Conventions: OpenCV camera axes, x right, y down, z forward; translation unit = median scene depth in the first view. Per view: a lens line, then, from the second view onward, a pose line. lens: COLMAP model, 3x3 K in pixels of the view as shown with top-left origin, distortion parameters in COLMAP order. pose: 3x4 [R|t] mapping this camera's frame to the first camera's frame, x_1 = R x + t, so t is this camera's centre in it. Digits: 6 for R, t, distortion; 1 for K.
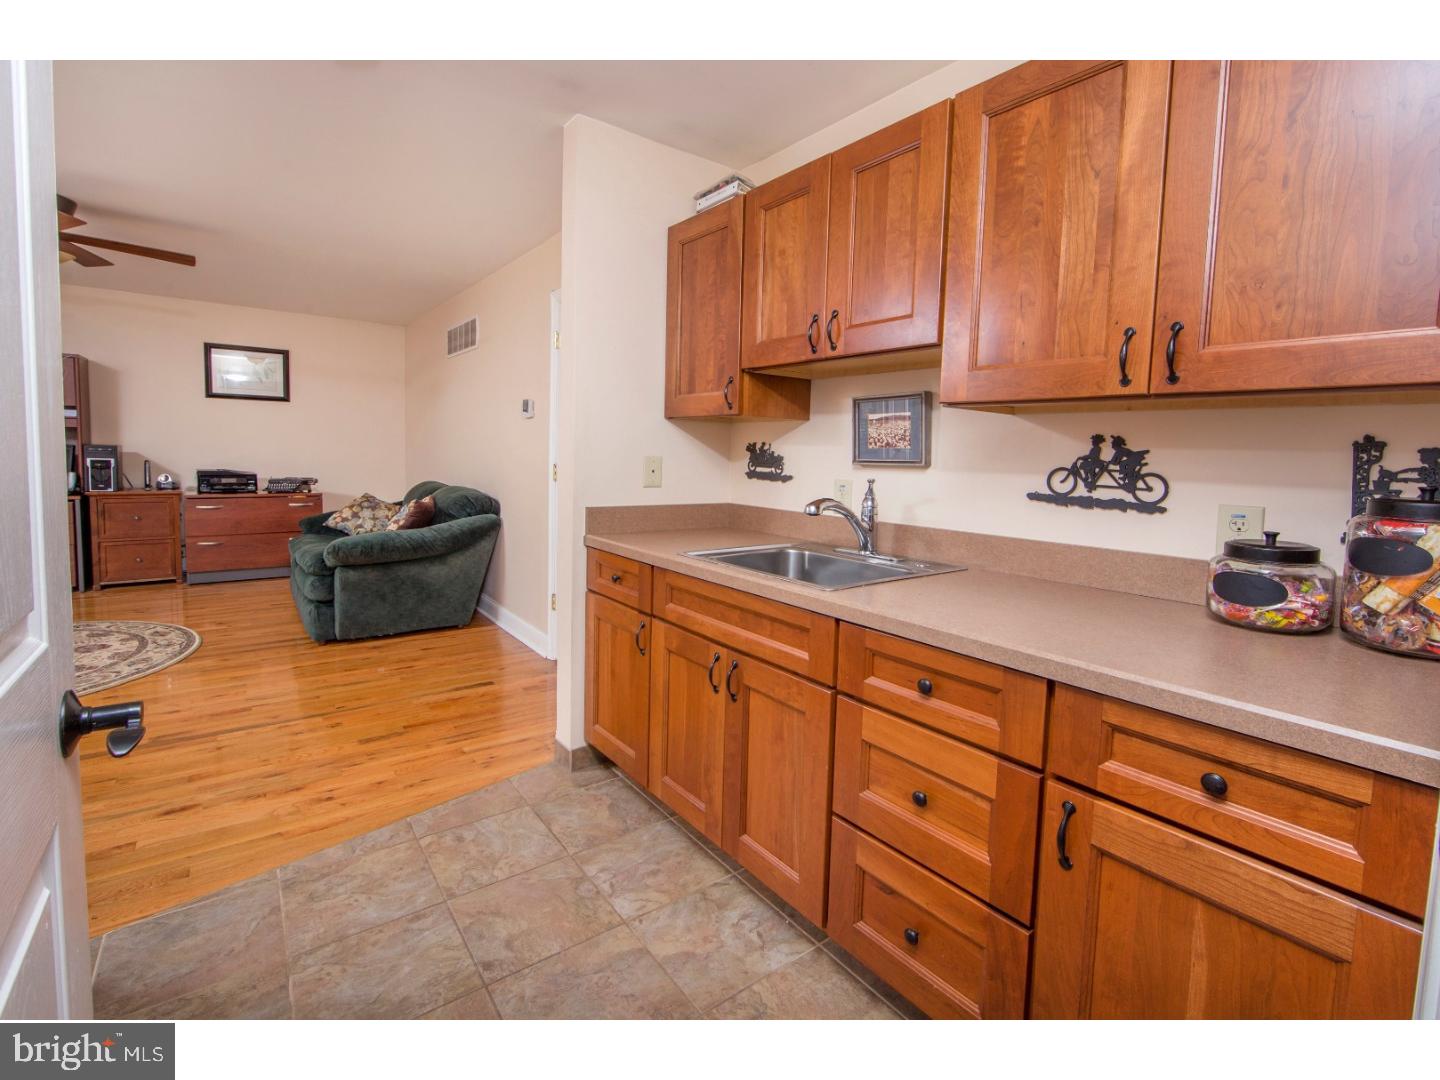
lens RADIAL K [[573.4, 0, 764.5], [0, 573.4, 489.3], [0, 0, 1]] dist [-0.009721, -0.000118]
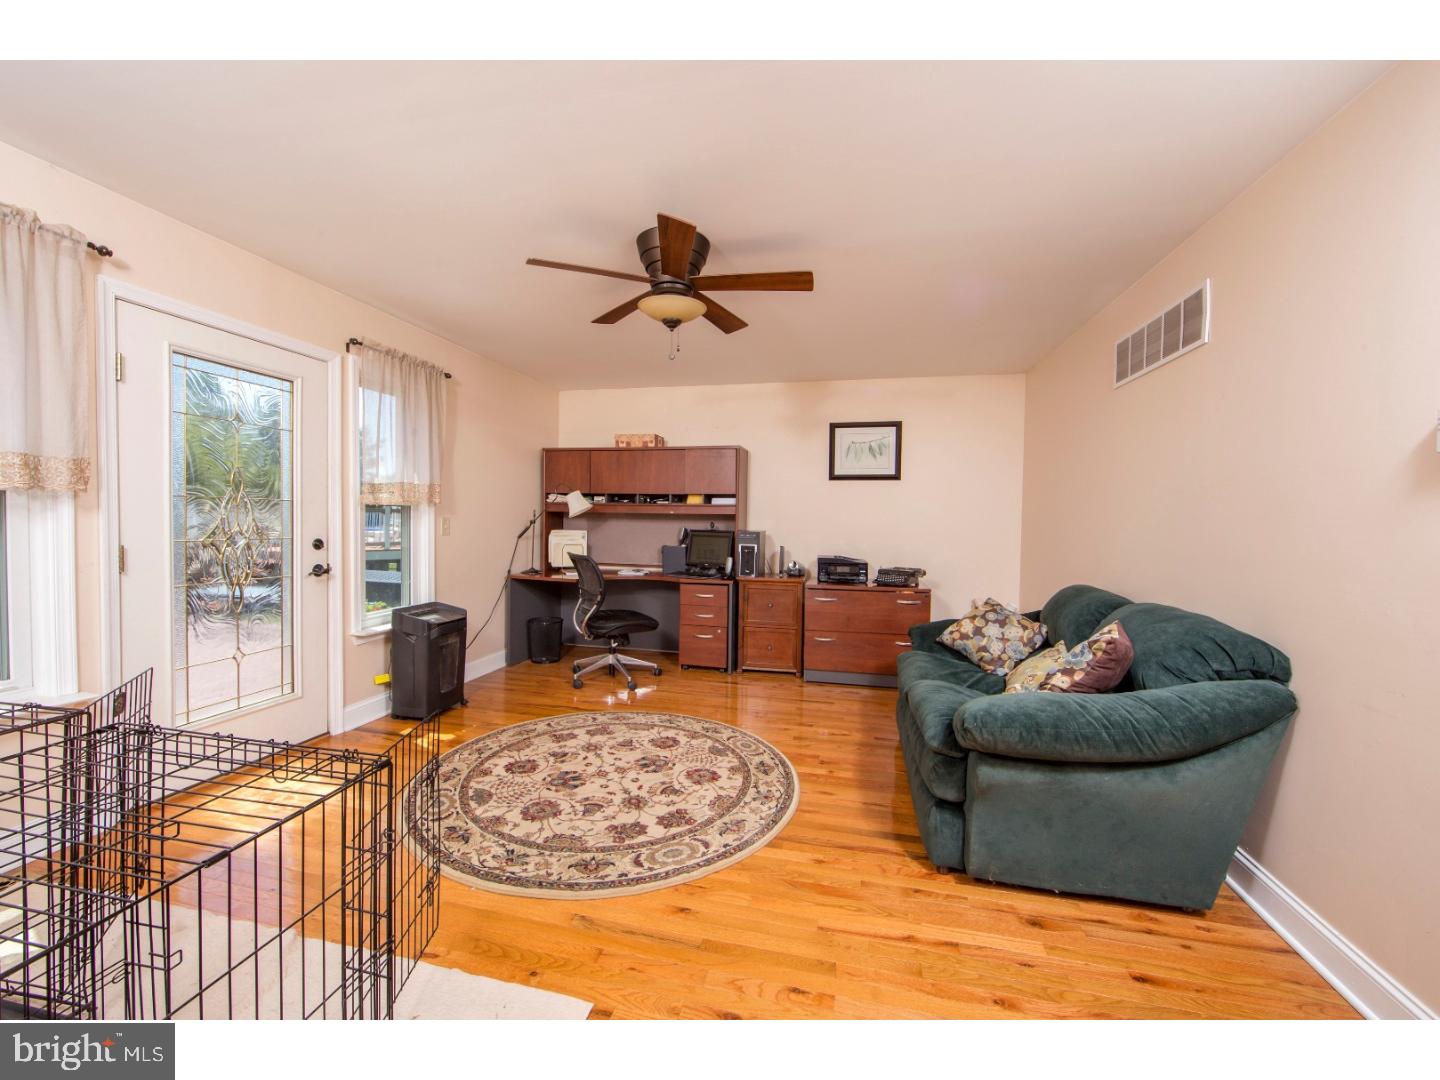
lens RADIAL K [[573.4, 0, 723.4], [0, 573.4, 538.1], [0, 0, 1]] dist [-0.009721, -0.000118]
pose [[0.563934, 0.004773, -0.825806, -0.315919], [-0.049097, 0.998408, -0.027757, -0.032192], [0.824359, 0.056198, 0.563270, 0.346832]]
